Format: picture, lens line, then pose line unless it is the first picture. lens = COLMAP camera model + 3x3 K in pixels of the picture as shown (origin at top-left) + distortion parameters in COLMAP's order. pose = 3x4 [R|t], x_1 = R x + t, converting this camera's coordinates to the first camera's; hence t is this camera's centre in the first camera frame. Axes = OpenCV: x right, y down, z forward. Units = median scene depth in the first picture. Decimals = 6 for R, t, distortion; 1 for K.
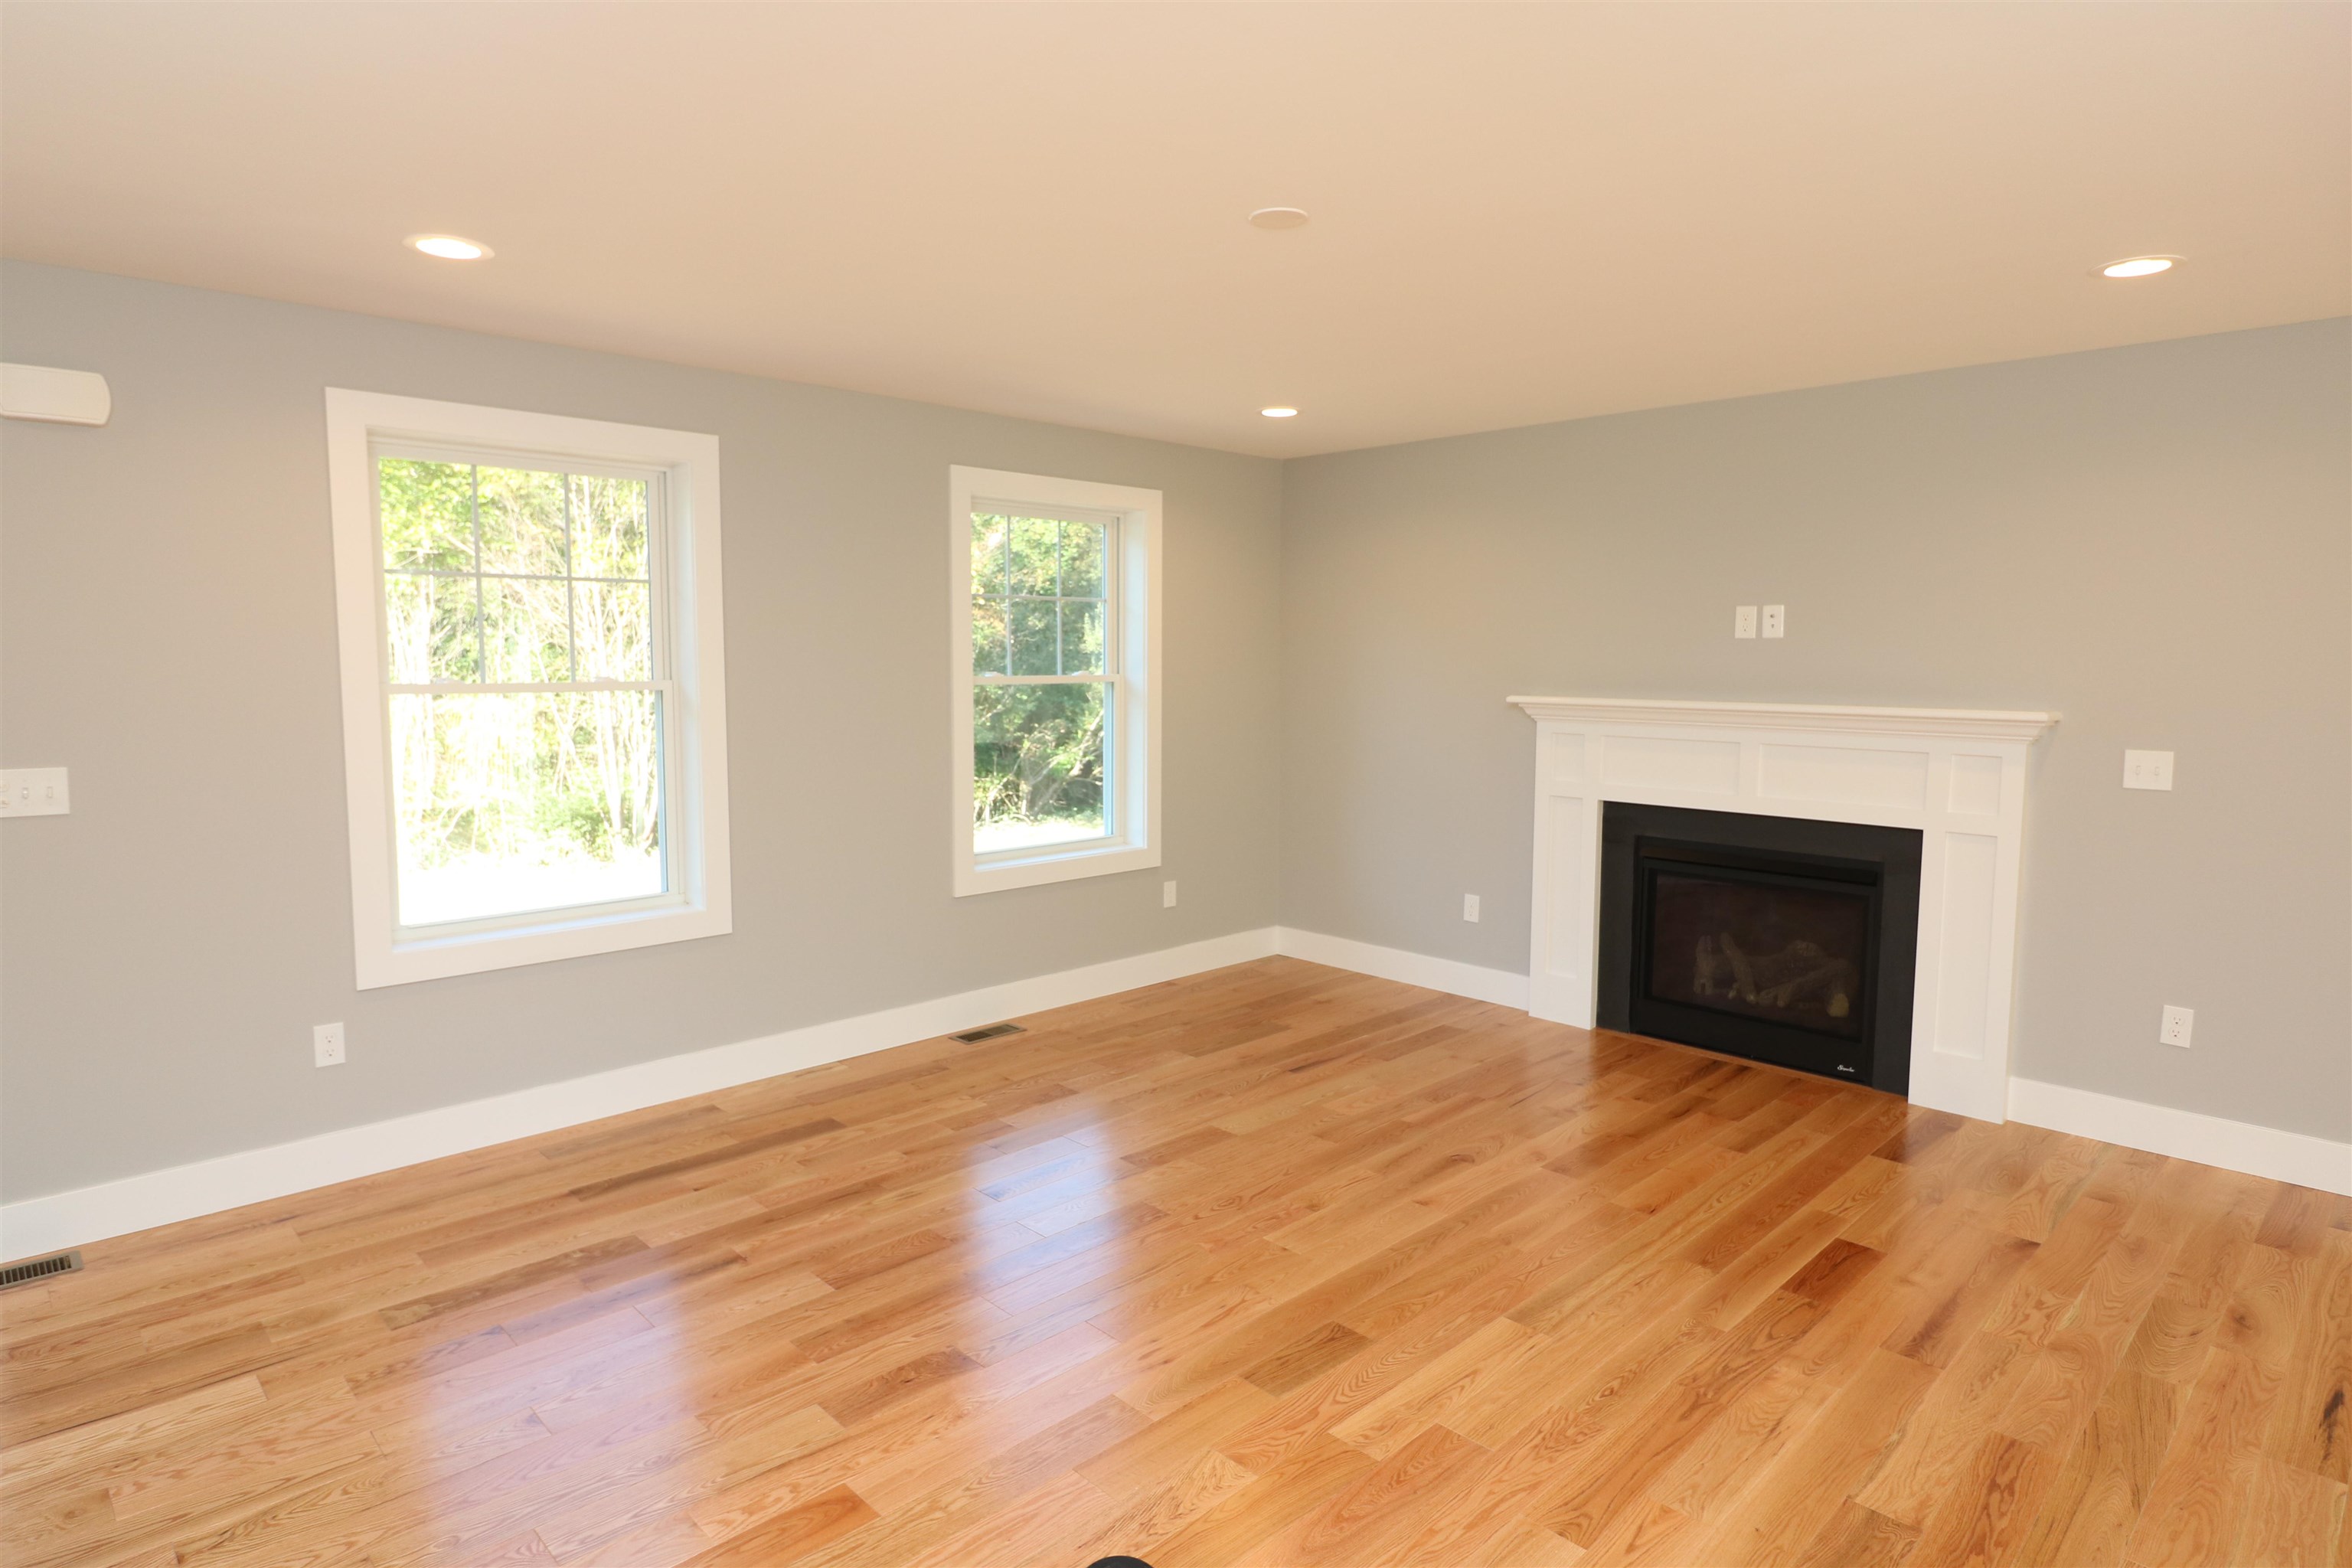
lens RADIAL K [[1283.8, 0, 1162.3], [0, 1283.8, 764.9], [0, 0, 1]] dist [0.003983, -0.012410]
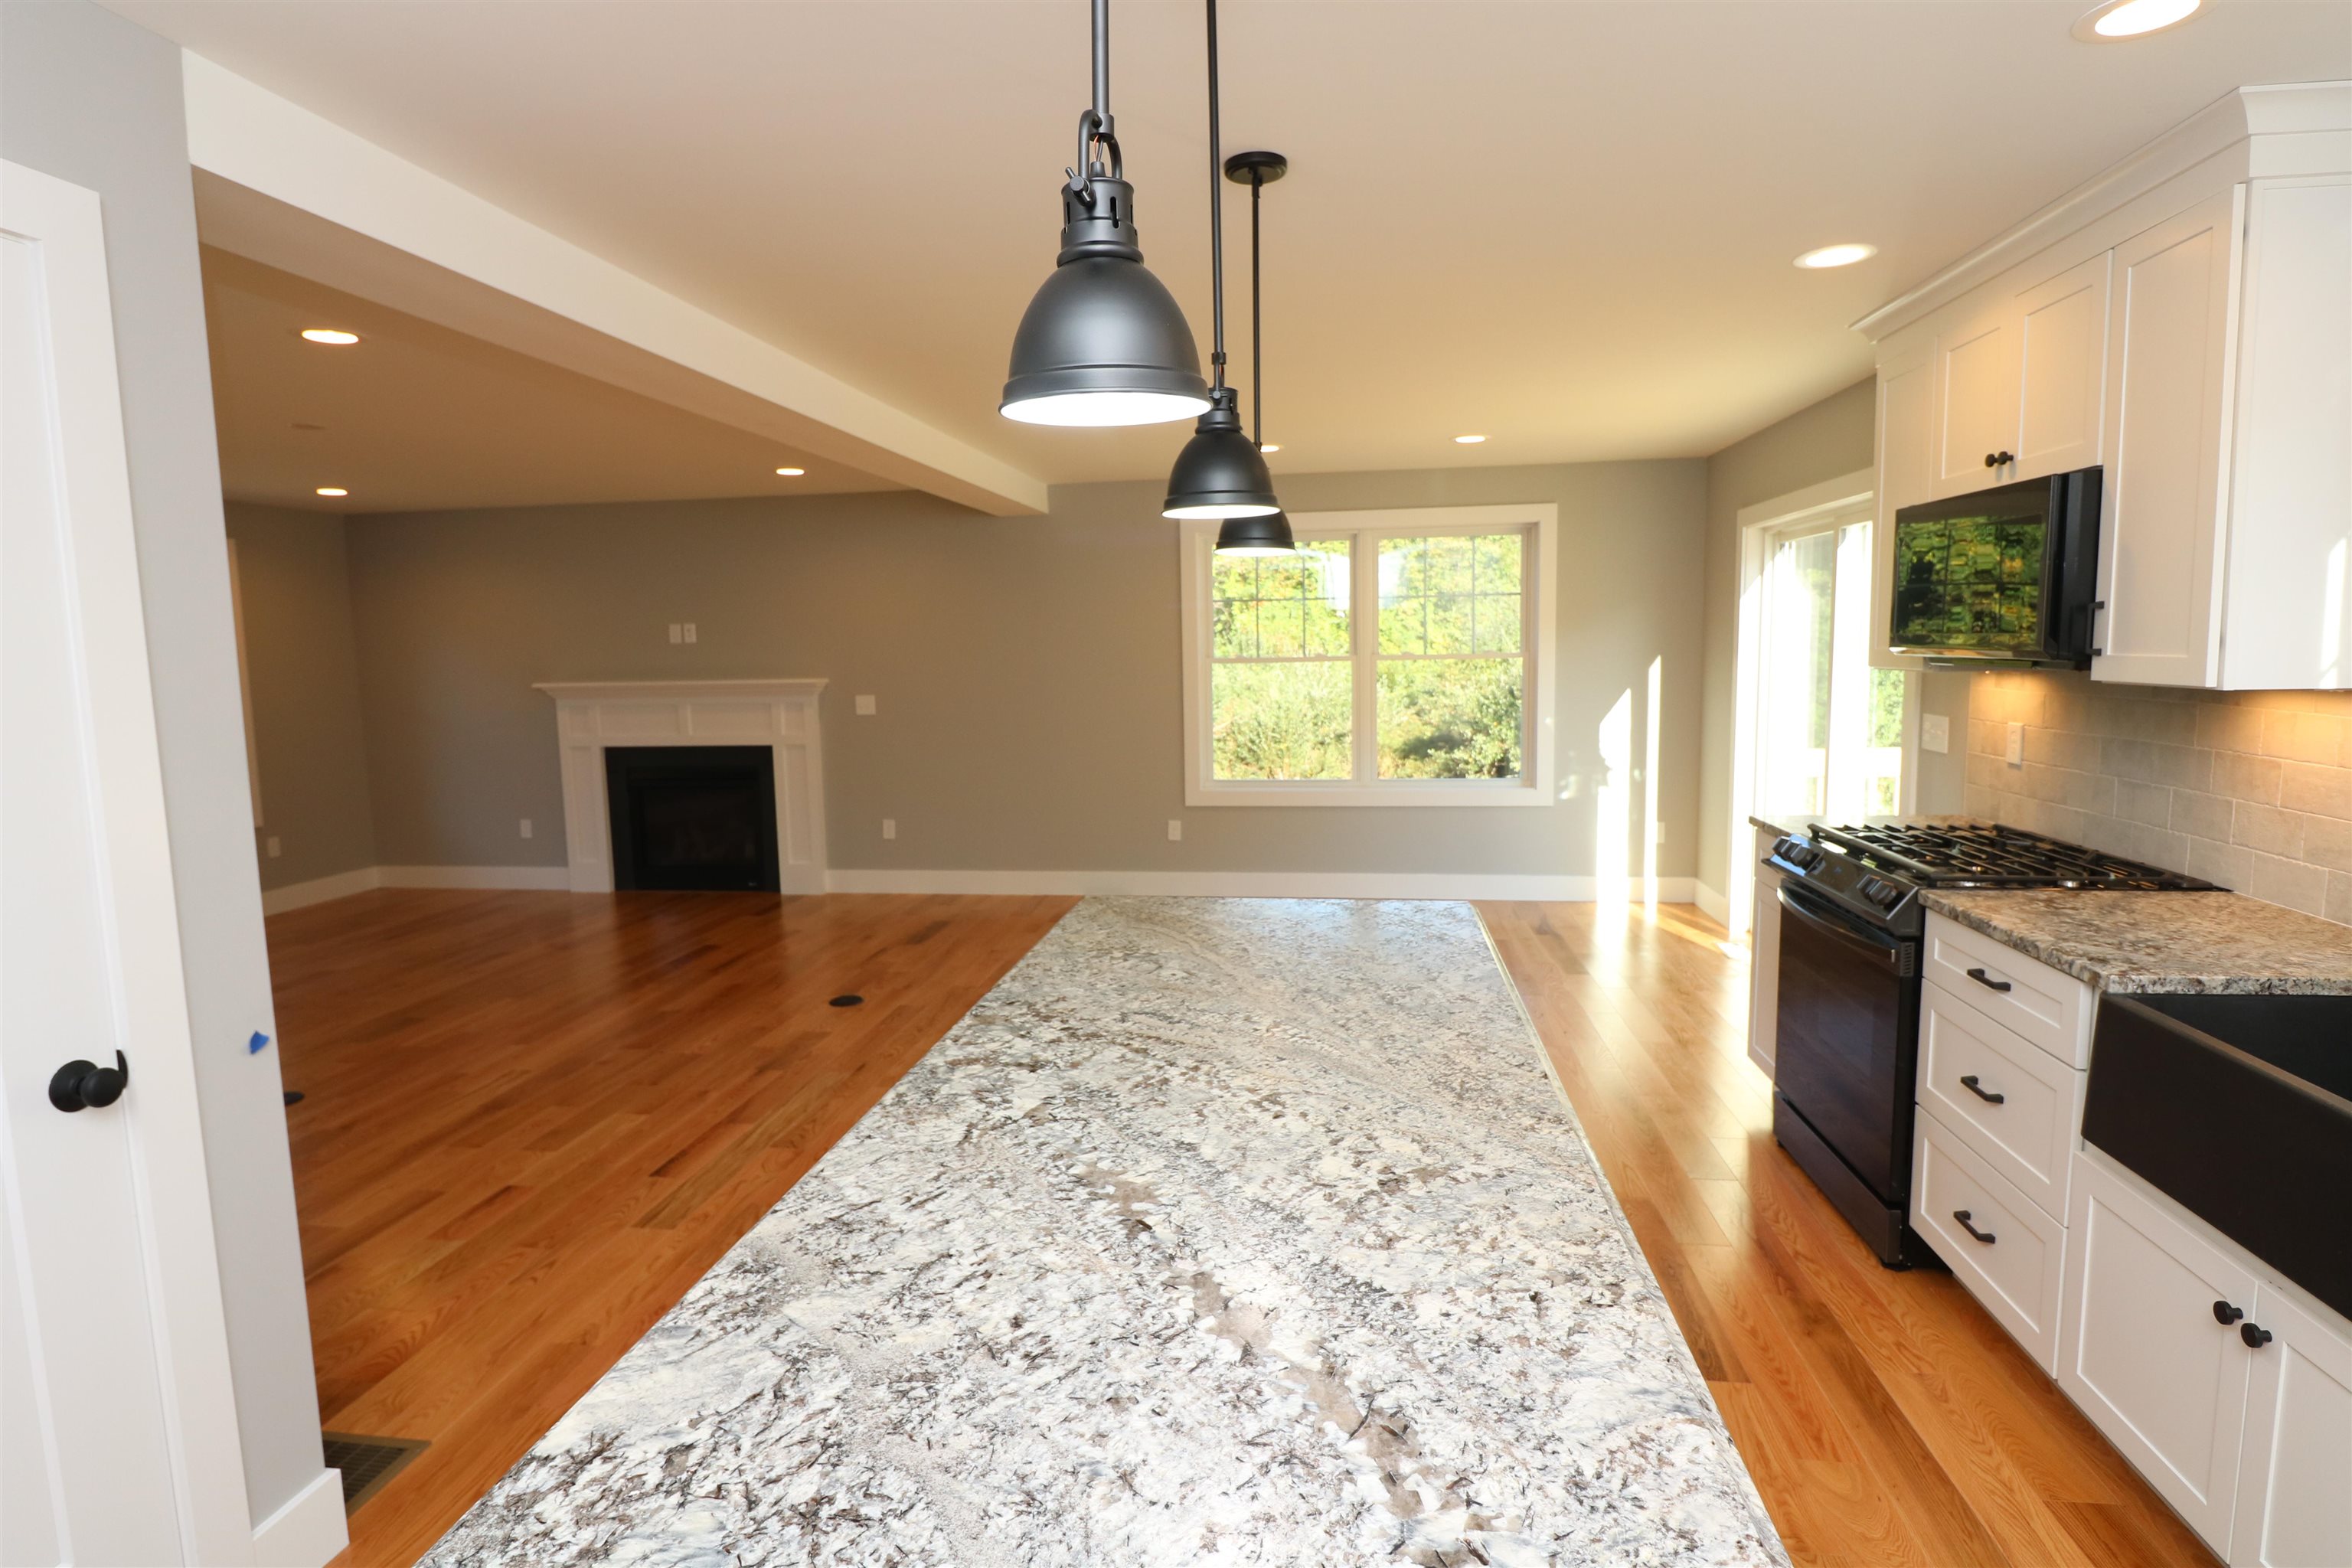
lens RADIAL K [[1209.2, 0, 1162.2], [0, 1209.2, 774.2], [0, 0, 1]] dist [0.005836, -0.015861]
pose [[0.793510, -0.087068, 0.602297, -0.015257], [0.078300, 0.996093, 0.040838, 0.064845], [-0.603500, 0.014754, 0.797227, -0.732048]]
